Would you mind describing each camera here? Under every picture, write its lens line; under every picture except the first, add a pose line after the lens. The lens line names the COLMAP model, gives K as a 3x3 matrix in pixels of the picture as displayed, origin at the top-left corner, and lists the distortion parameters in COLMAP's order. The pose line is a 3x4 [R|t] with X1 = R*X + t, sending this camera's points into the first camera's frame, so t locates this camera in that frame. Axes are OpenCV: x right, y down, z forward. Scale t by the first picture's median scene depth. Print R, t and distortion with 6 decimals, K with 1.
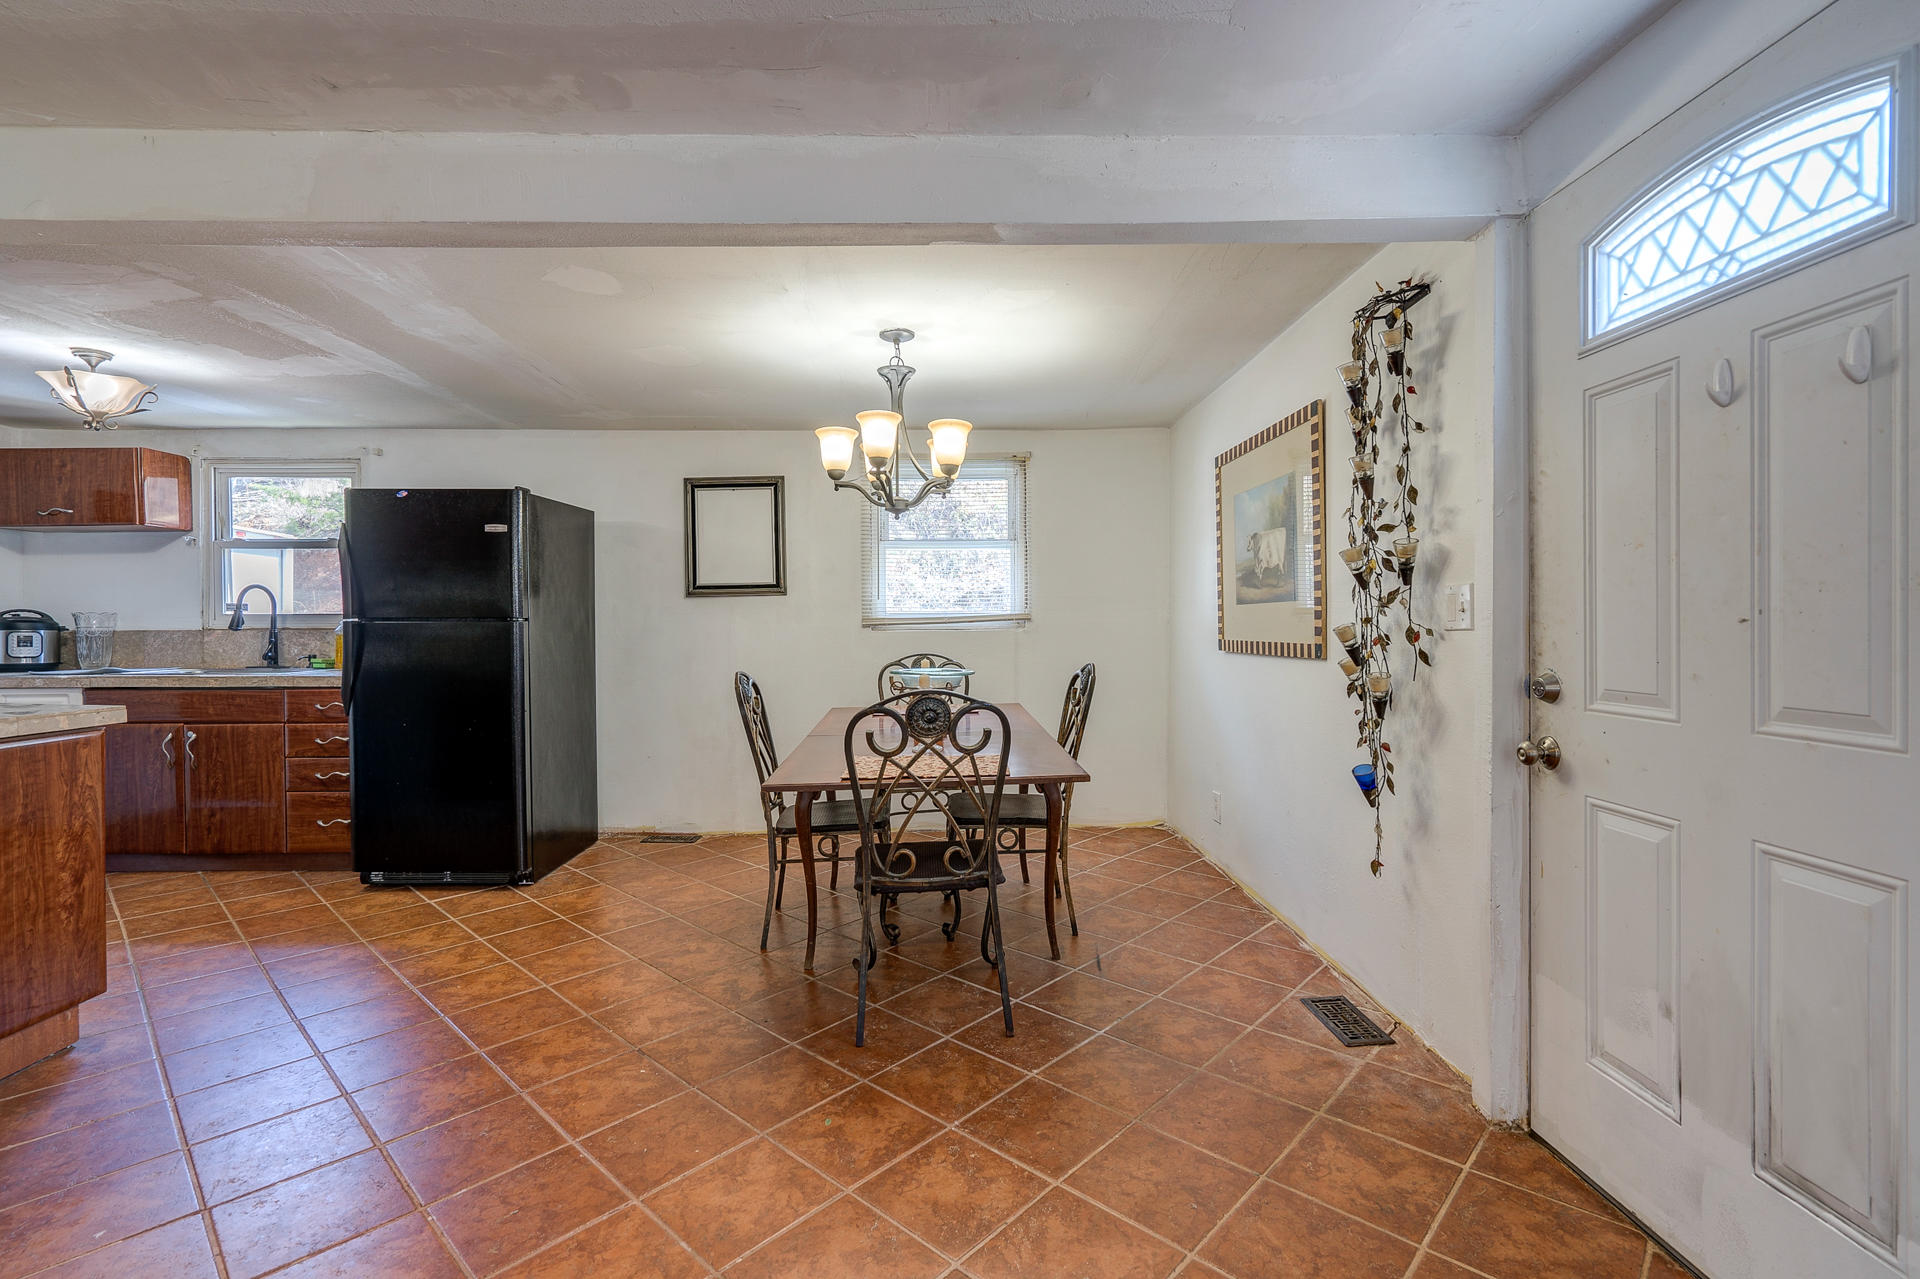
lens RADIAL K [[839.6, 0, 960.0], [0, 839.6, 639.5], [0, 0, 1]] dist [-0.001854, -0.000235]
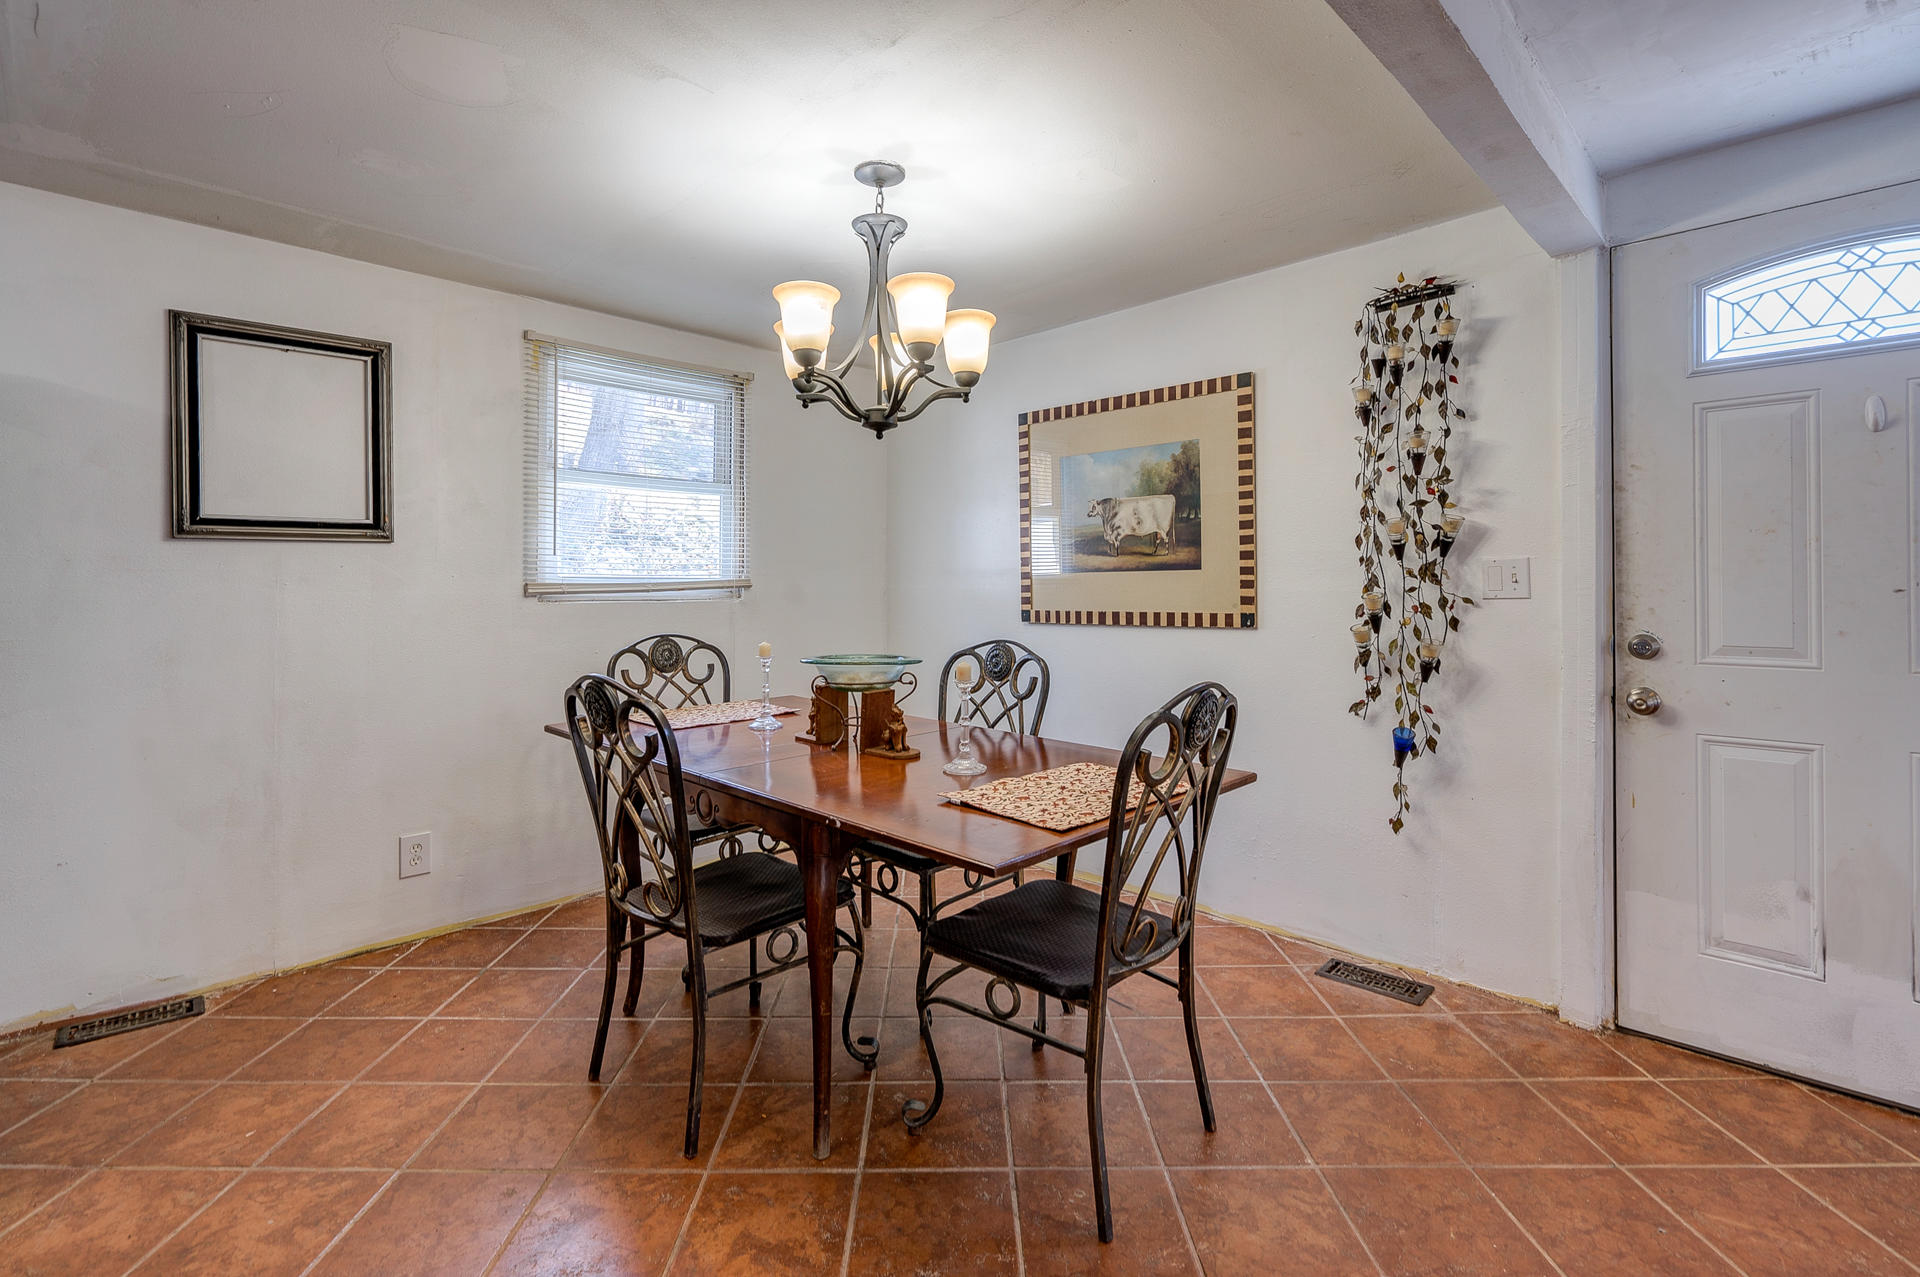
lens RADIAL K [[873.4, 0, 926.0], [0, 873.4, 587.9], [0, 0, 1]] dist [0.000230, 0.000411]
pose [[0.743706, 0.006723, 0.668473, -0.709905], [0.010362, 0.999713, -0.021582, -0.007855], [-0.668427, 0.022977, 0.743423, 0.602912]]
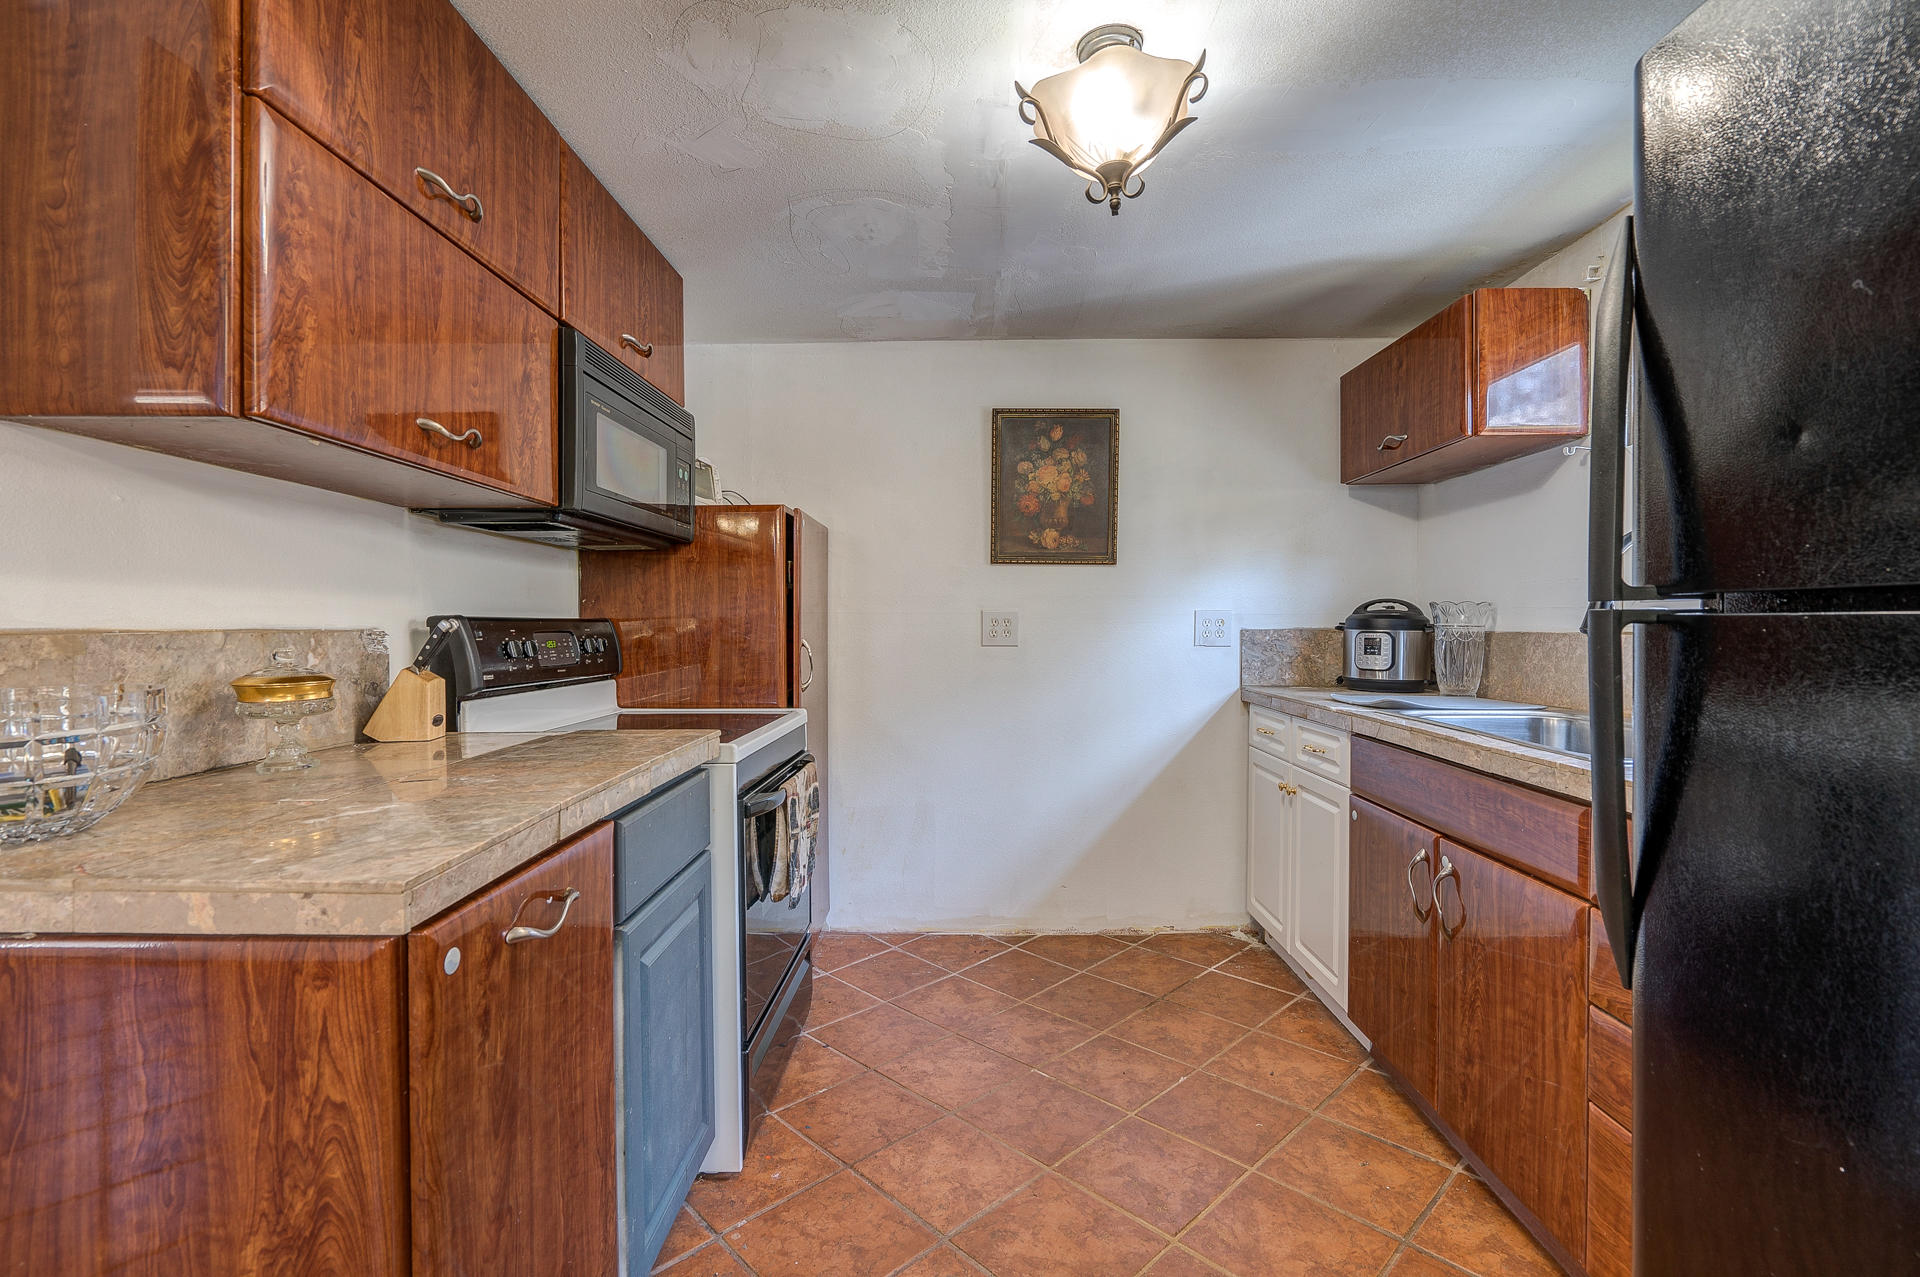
lens RADIAL K [[873.9, 0, 960.0], [0, 873.9, 638.5], [0, 0, 1]] dist [0.000701, 0.000560]
pose [[-0.060295, 0.019799, -0.997984, -0.769962], [-0.019458, 0.999590, 0.021007, -0.024369], [0.997991, 0.020686, -0.059886, 1.374657]]
